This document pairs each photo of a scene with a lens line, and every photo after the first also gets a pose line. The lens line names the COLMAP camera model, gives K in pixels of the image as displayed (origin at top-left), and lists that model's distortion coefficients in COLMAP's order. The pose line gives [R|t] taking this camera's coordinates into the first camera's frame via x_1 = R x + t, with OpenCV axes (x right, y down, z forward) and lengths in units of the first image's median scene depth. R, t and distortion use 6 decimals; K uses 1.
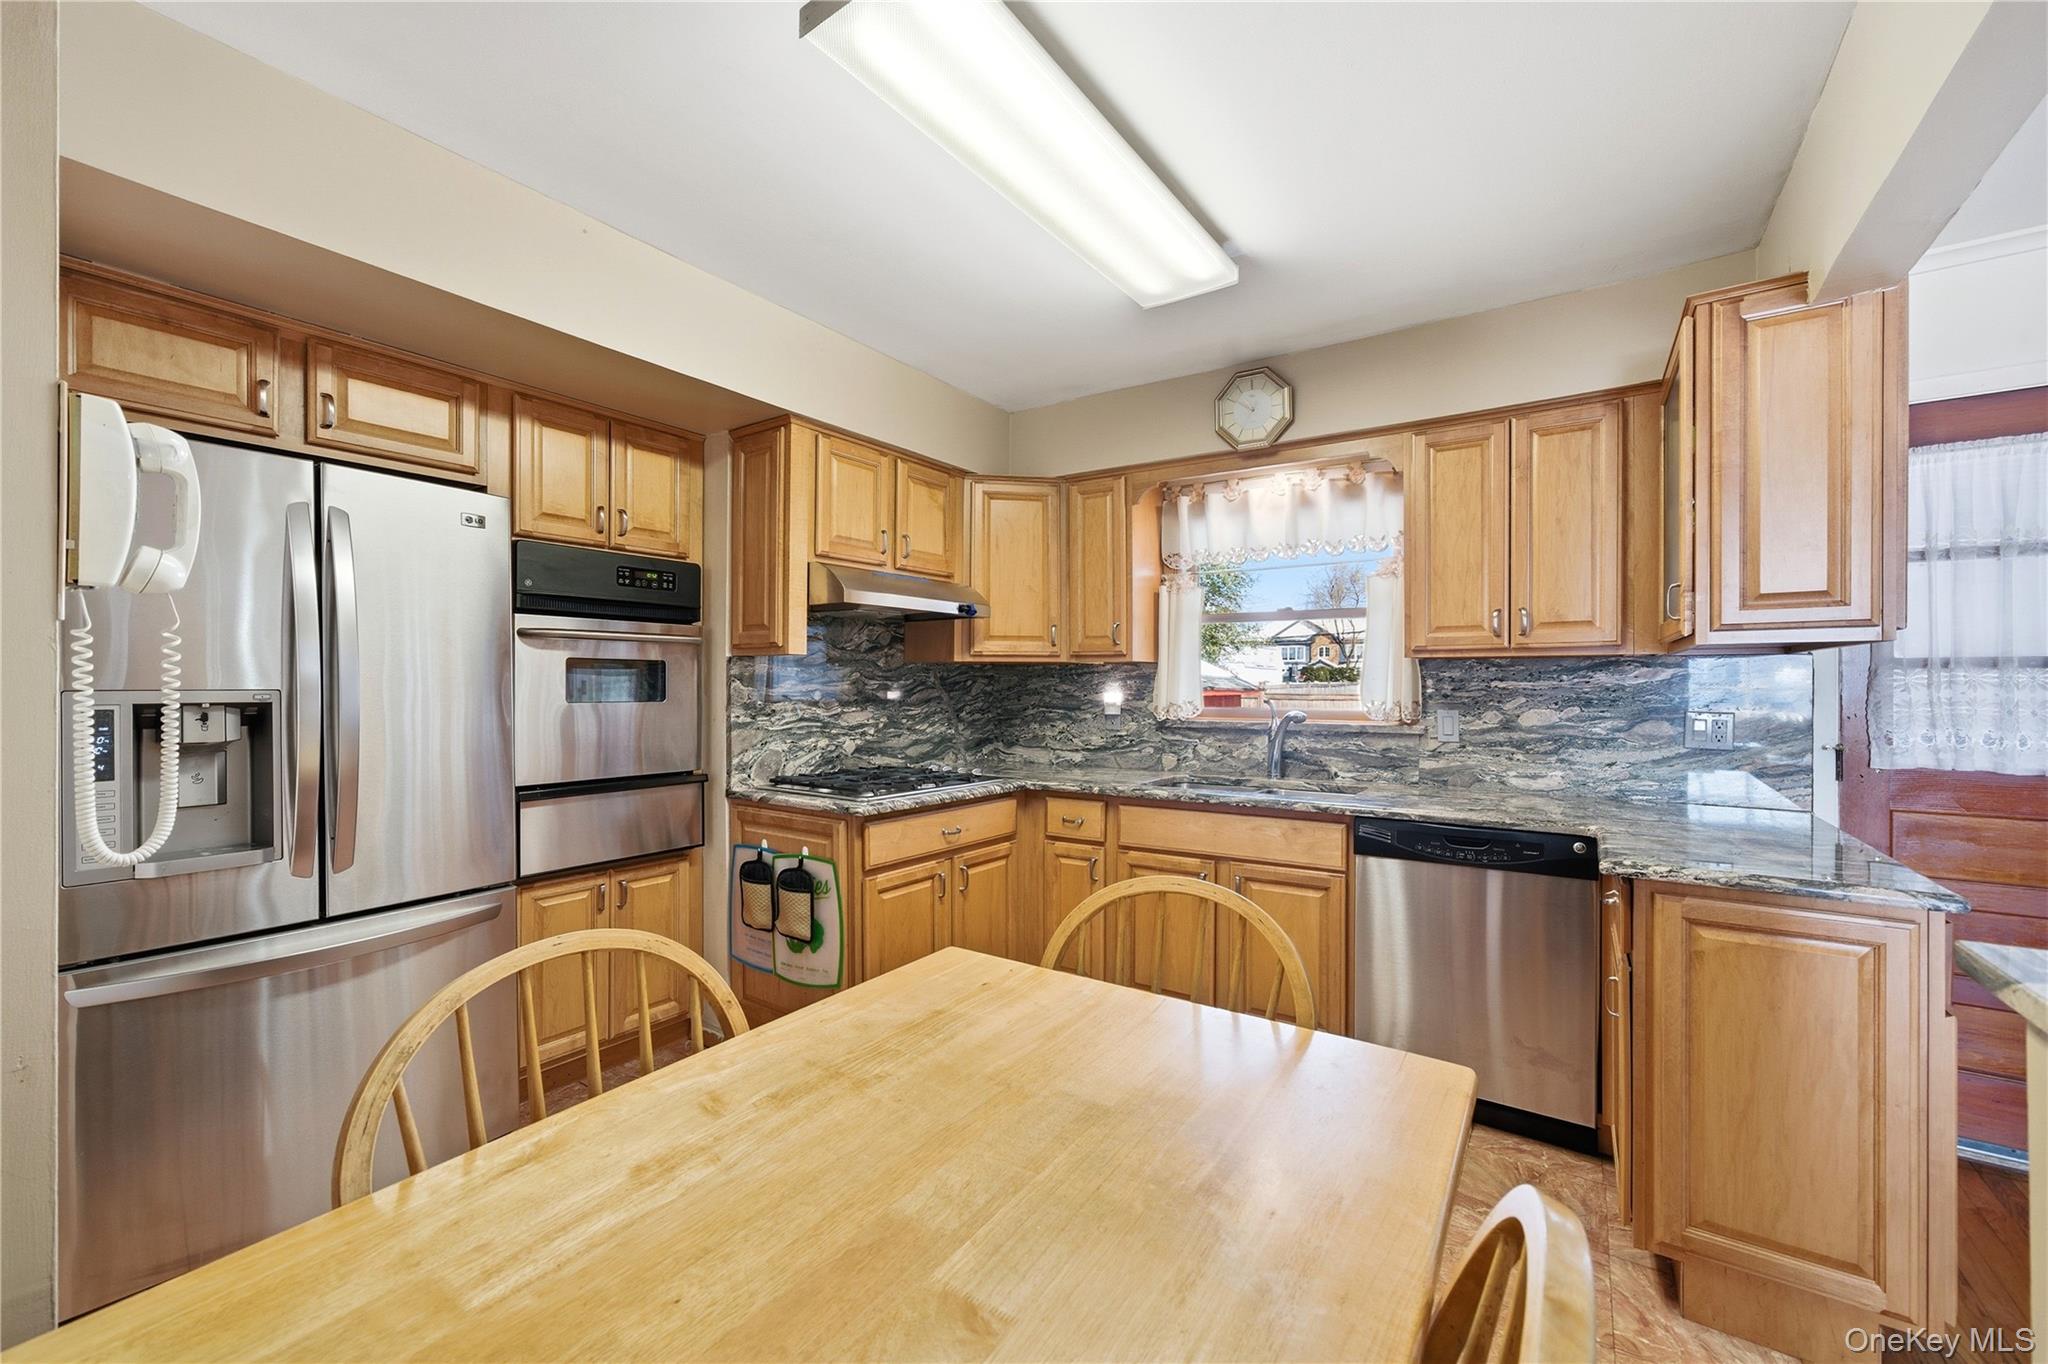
lens RADIAL K [[800.6, 0, 1024.0], [0, 800.6, 682.0], [0, 0, 1]] dist [-0.014014, -0.000027]
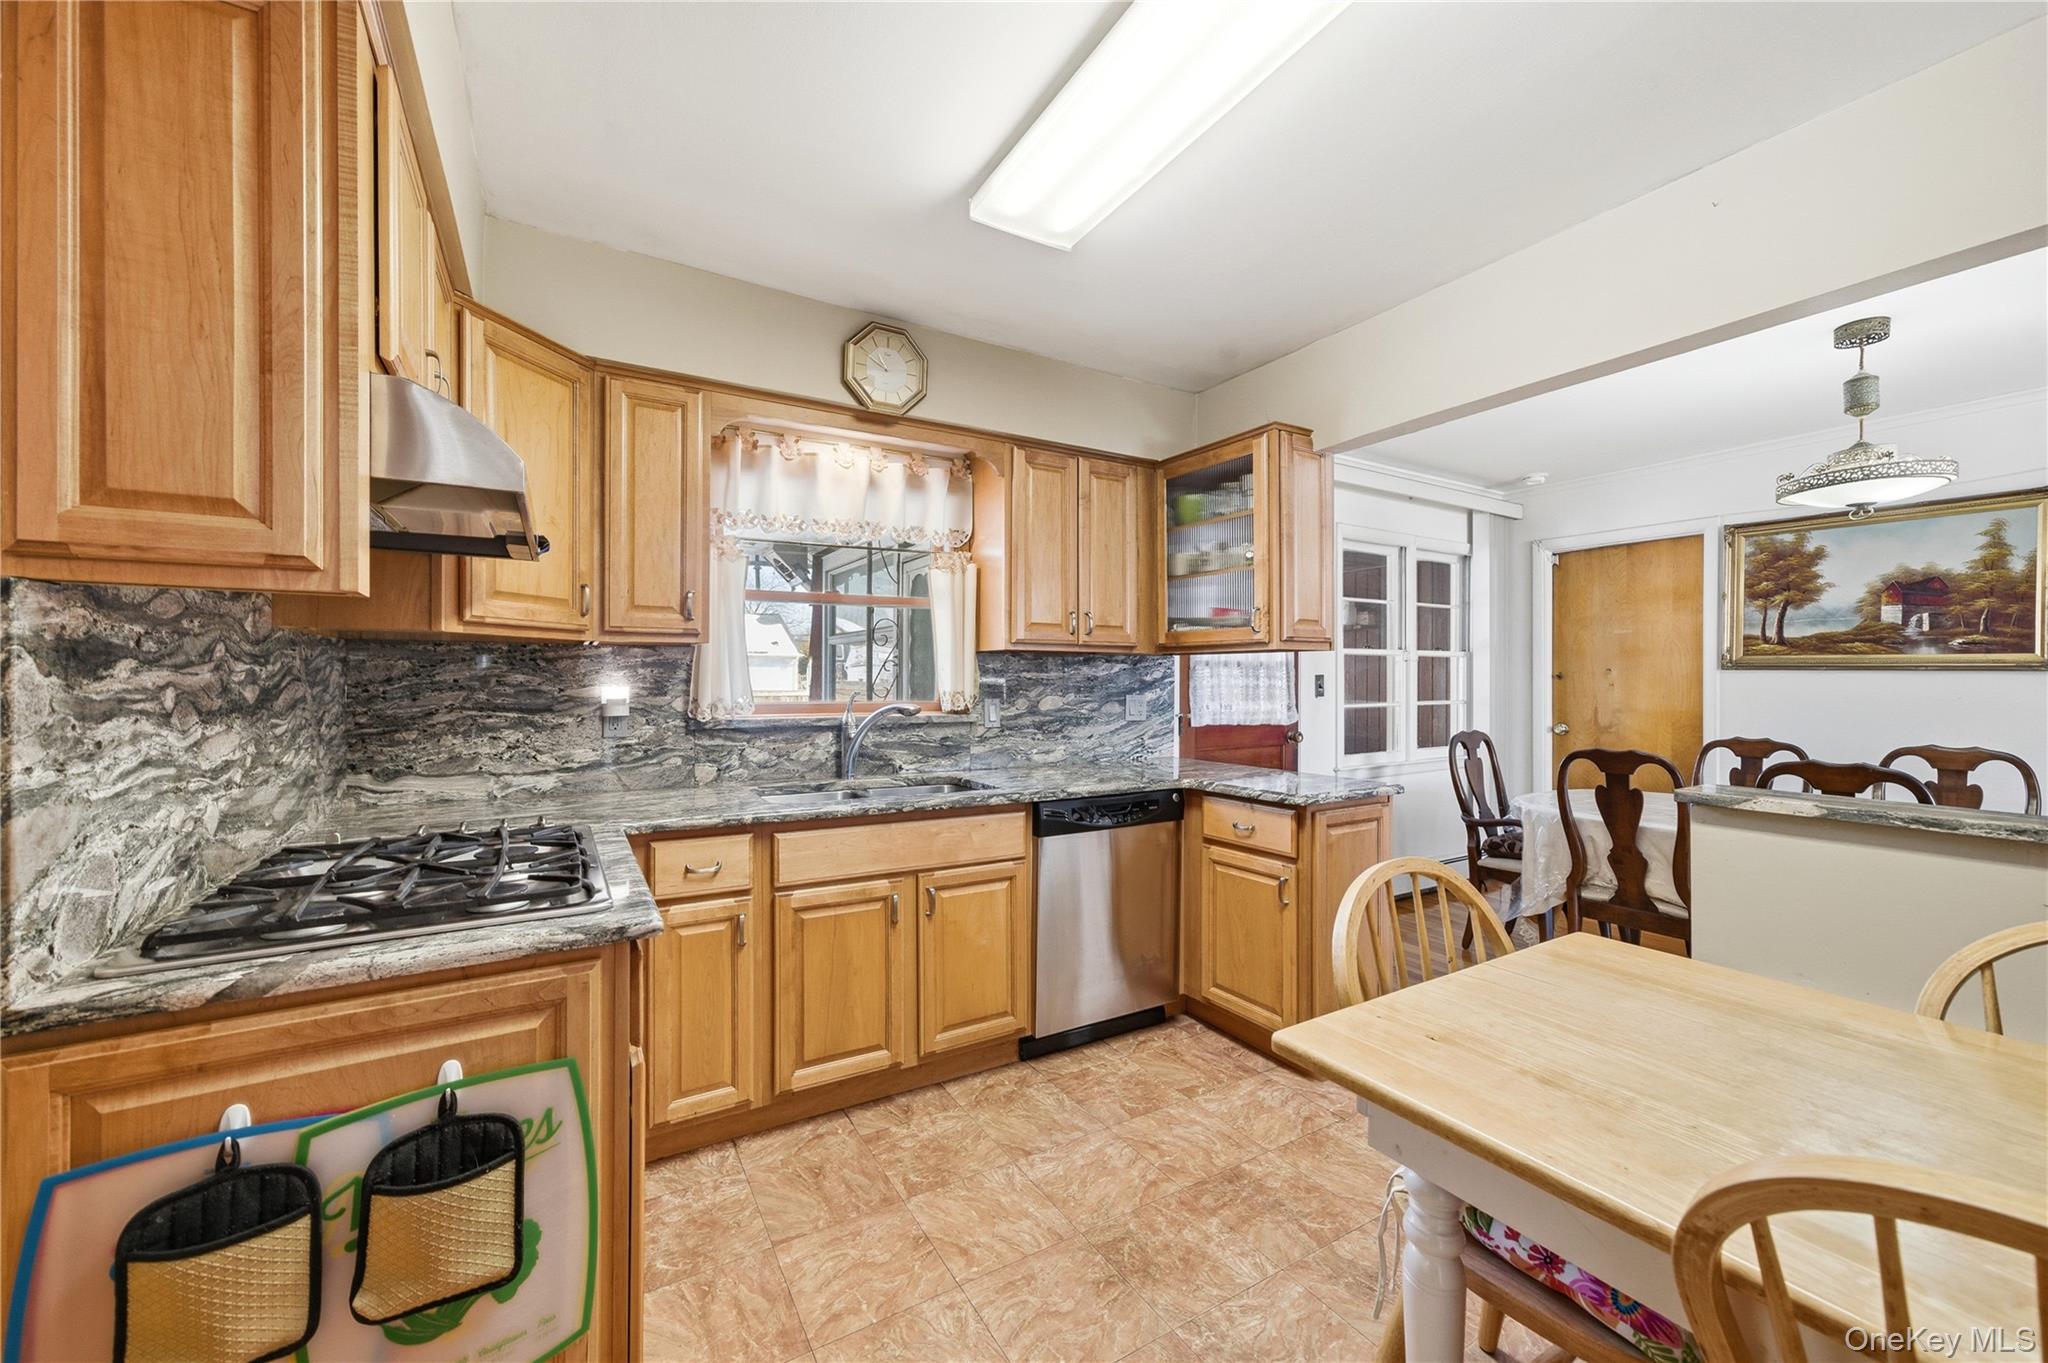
lens RADIAL K [[781.8, 0, 965.2], [0, 781.8, 675.7], [0, 0, 1]] dist [-0.034634, 0.033630]
pose [[0.471052, 0.003466, 0.882099, -0.448573], [-0.006486, 0.999979, -0.000466, 0.003621], [-0.882082, -0.005501, 0.471064, 0.511206]]
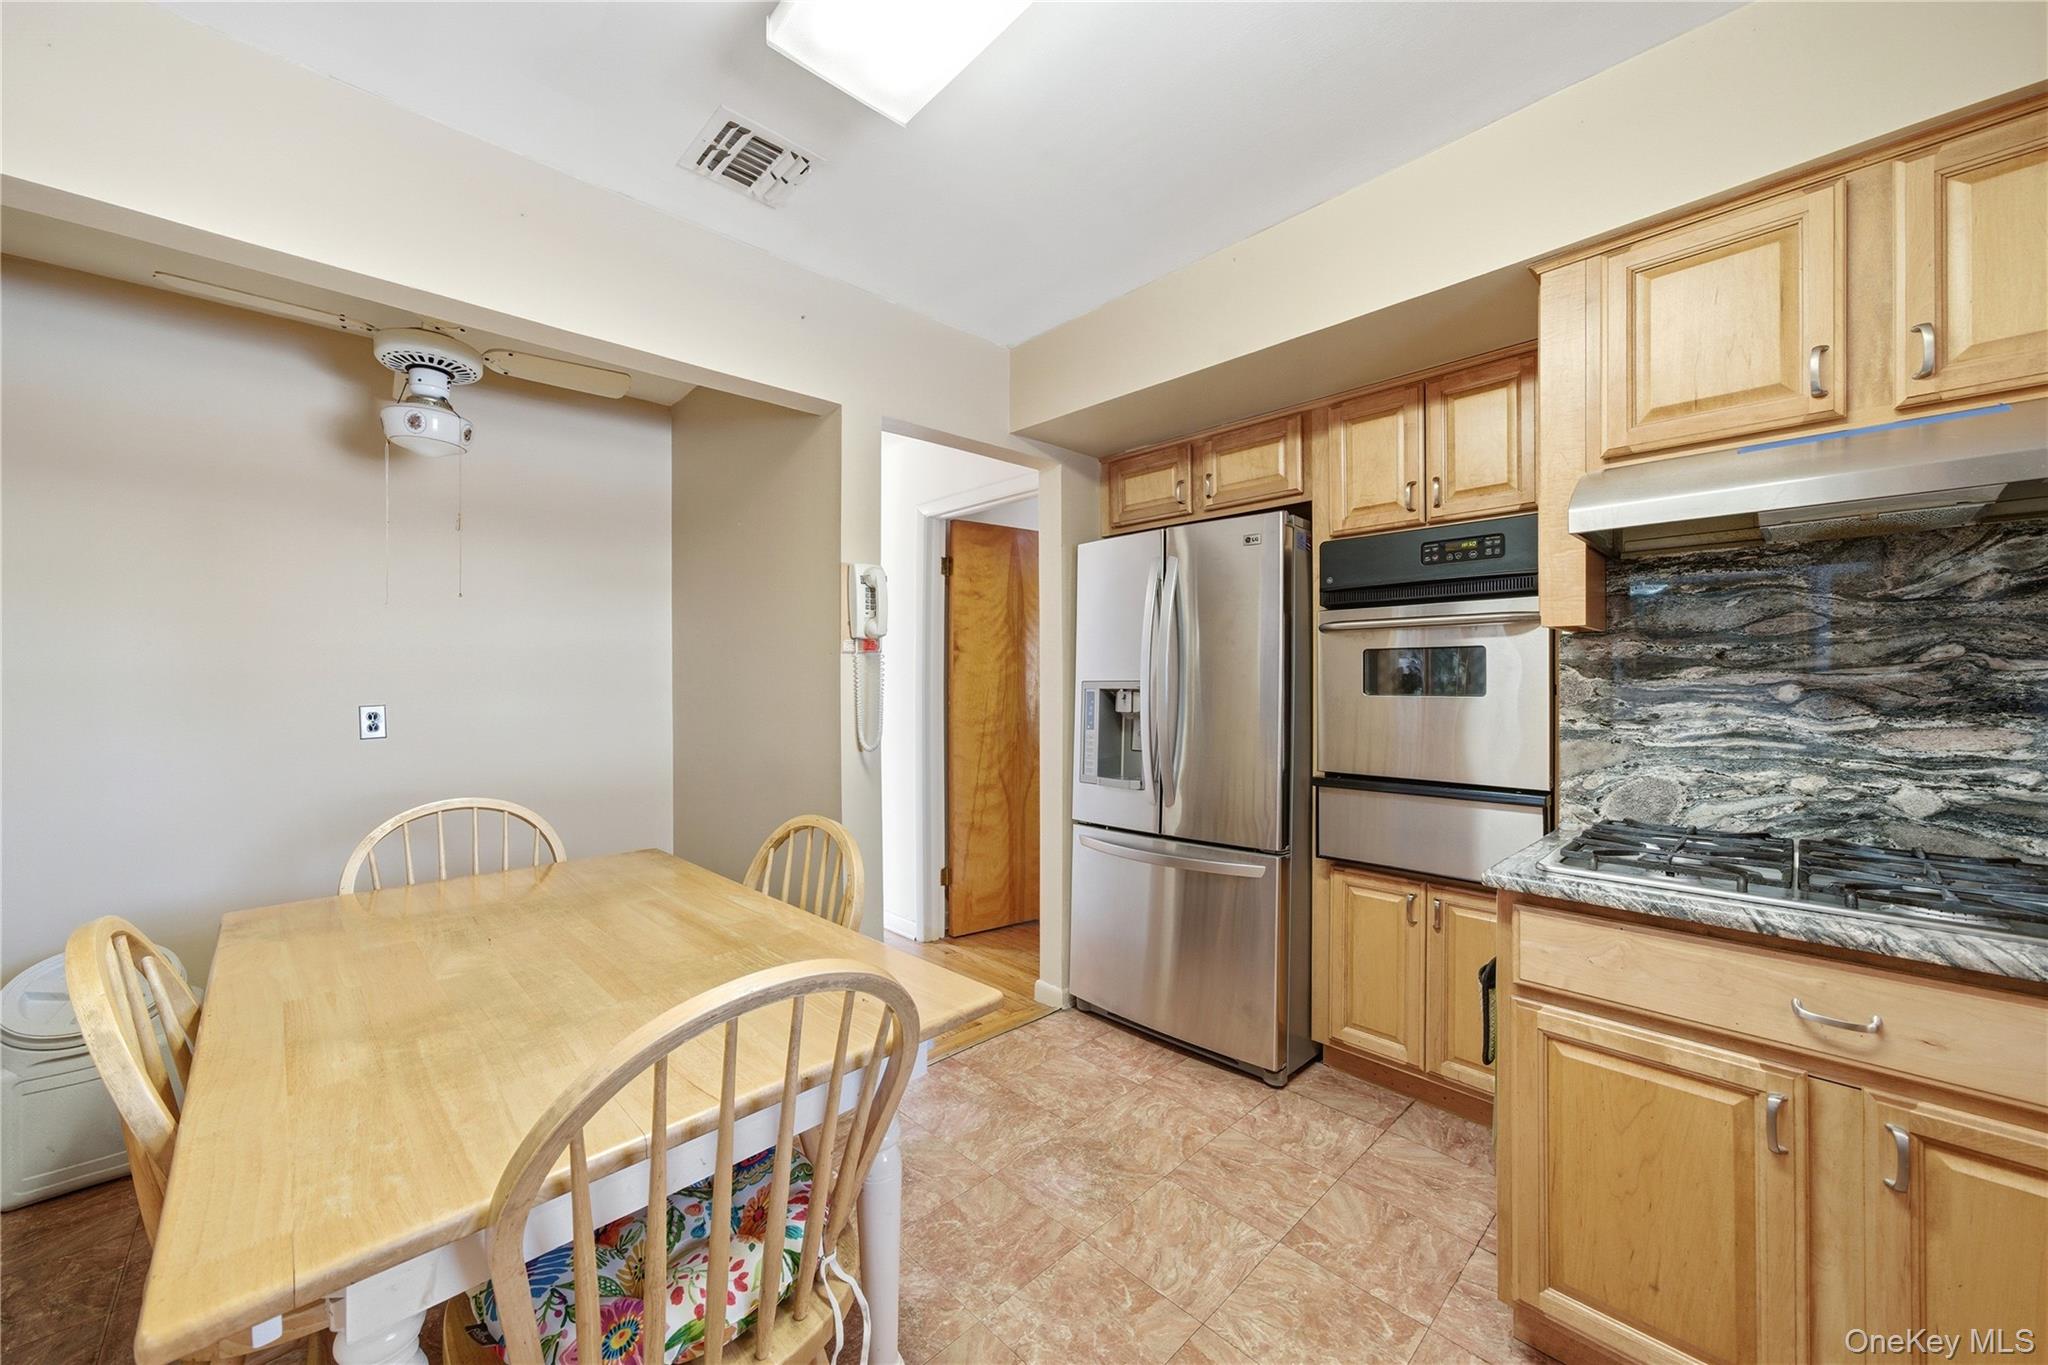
lens RADIAL K [[766.6, 0, 1024.0], [0, 766.6, 682.5], [0, 0, 1]] dist [-0.000785, -0.000055]
pose [[-0.188010, -0.000790, -0.982167, 0.371009], [0.007611, 0.999968, -0.002261, 0.007914], [0.982138, -0.007901, -0.187998, 0.641722]]
